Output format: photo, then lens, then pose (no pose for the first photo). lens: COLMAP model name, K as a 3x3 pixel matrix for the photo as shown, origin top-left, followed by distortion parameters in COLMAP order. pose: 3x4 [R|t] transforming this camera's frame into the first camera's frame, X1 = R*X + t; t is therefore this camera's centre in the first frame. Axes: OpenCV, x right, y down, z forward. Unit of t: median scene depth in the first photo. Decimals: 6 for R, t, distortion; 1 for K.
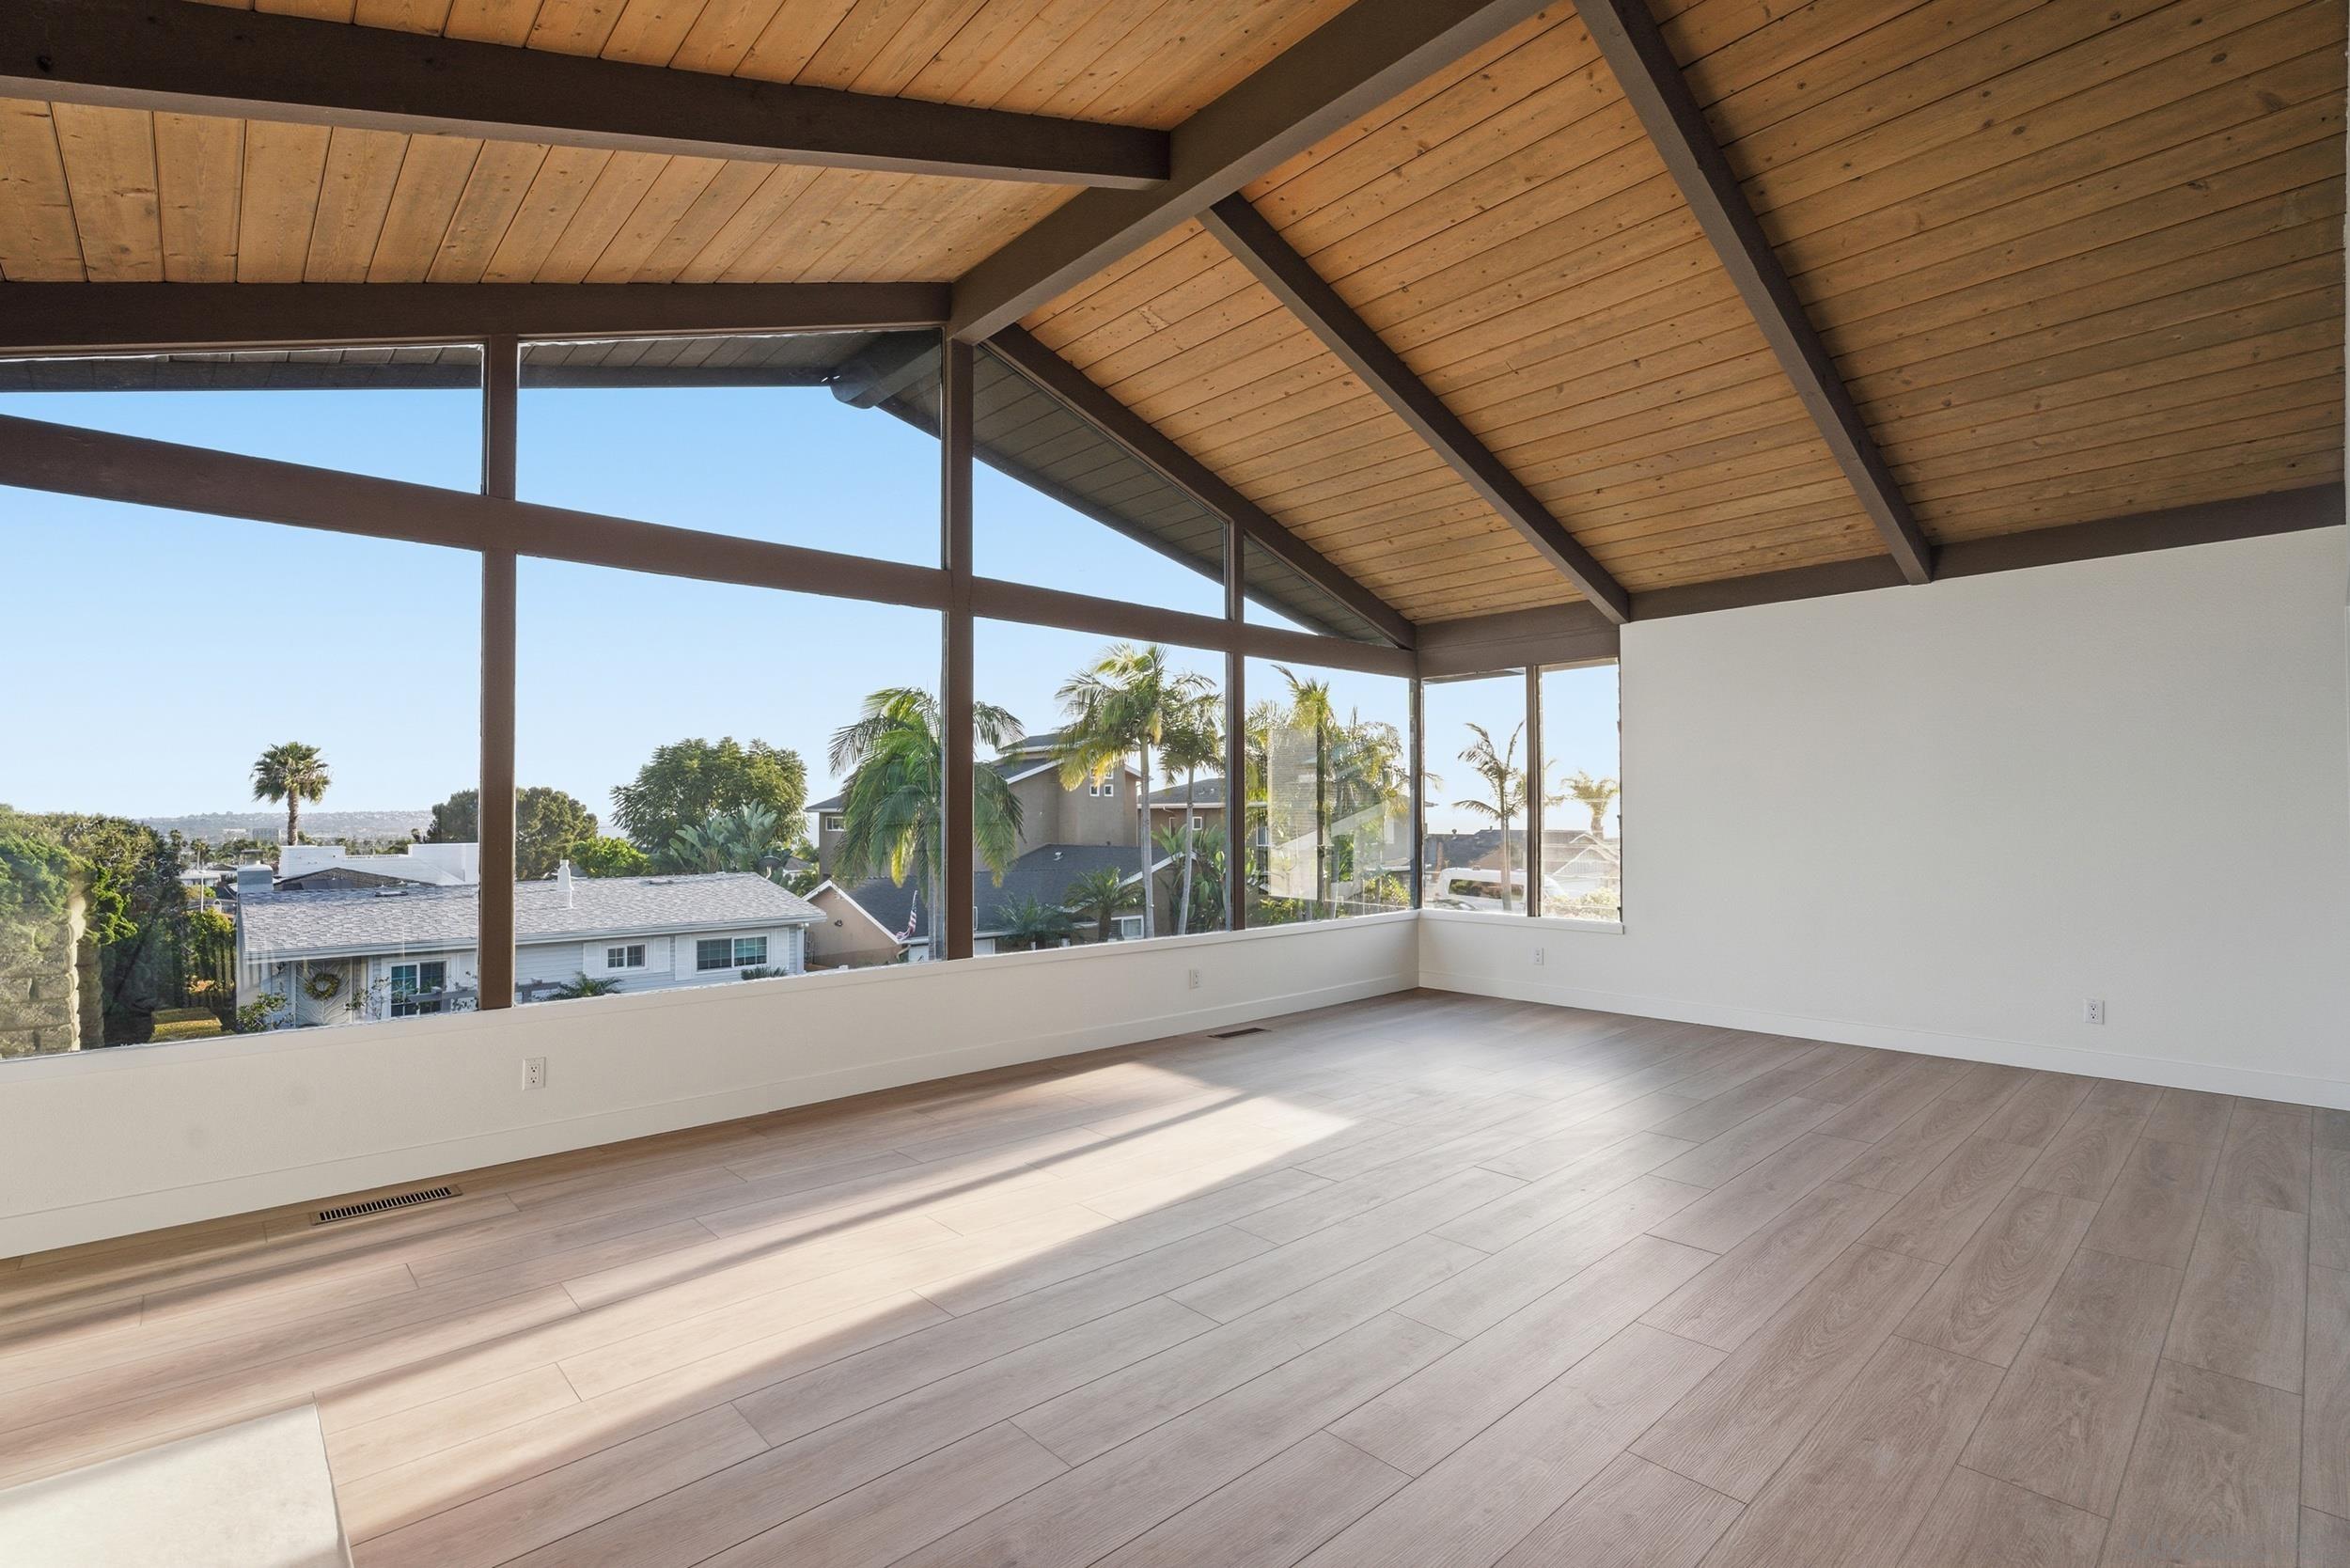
lens RADIAL K [[1062.1, 0, 1175.0], [0, 1062.1, 784.0], [0, 0, 1]] dist [-0.000958, -0.000053]
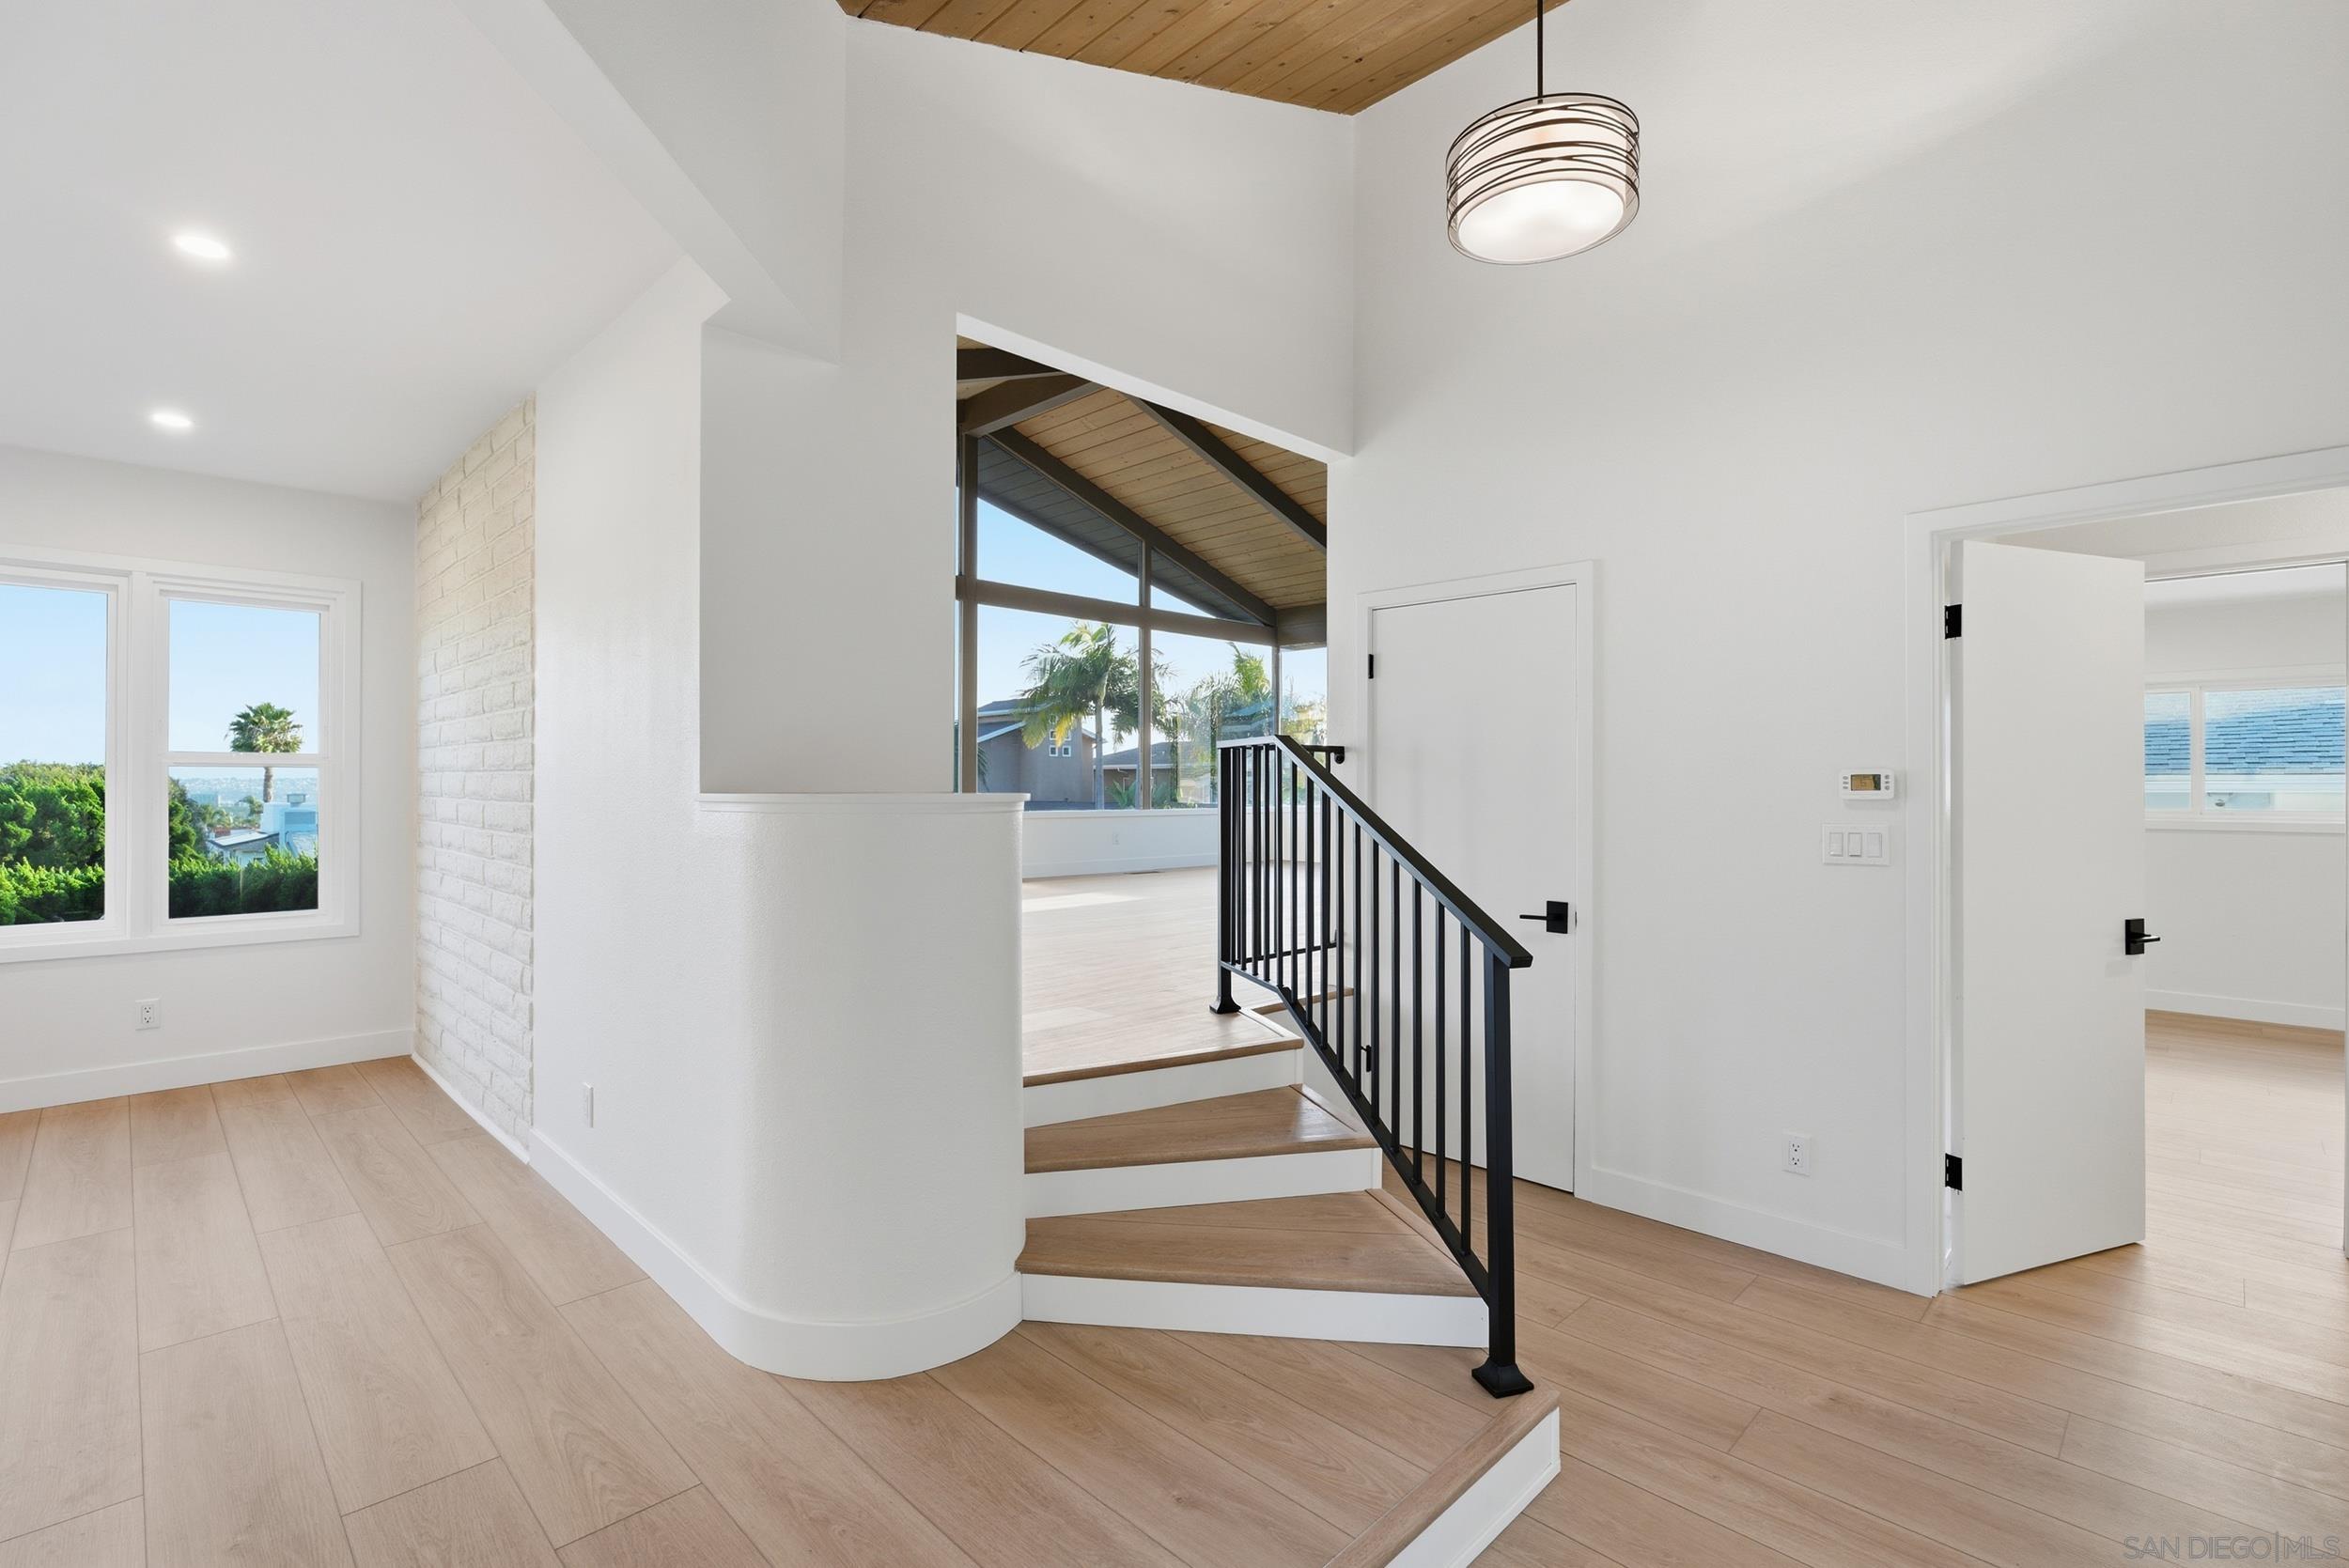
lens RADIAL K [[1060.4, 0, 1170.0], [0, 1060.4, 783.8], [0, 0, 1]] dist [-0.002640, 0.000259]
pose [[0.999416, 0.007300, 0.033392, 0.010935], [-0.008133, 0.999657, 0.024891, 0.015884], [-0.033199, -0.025148, 0.999132, -0.133292]]
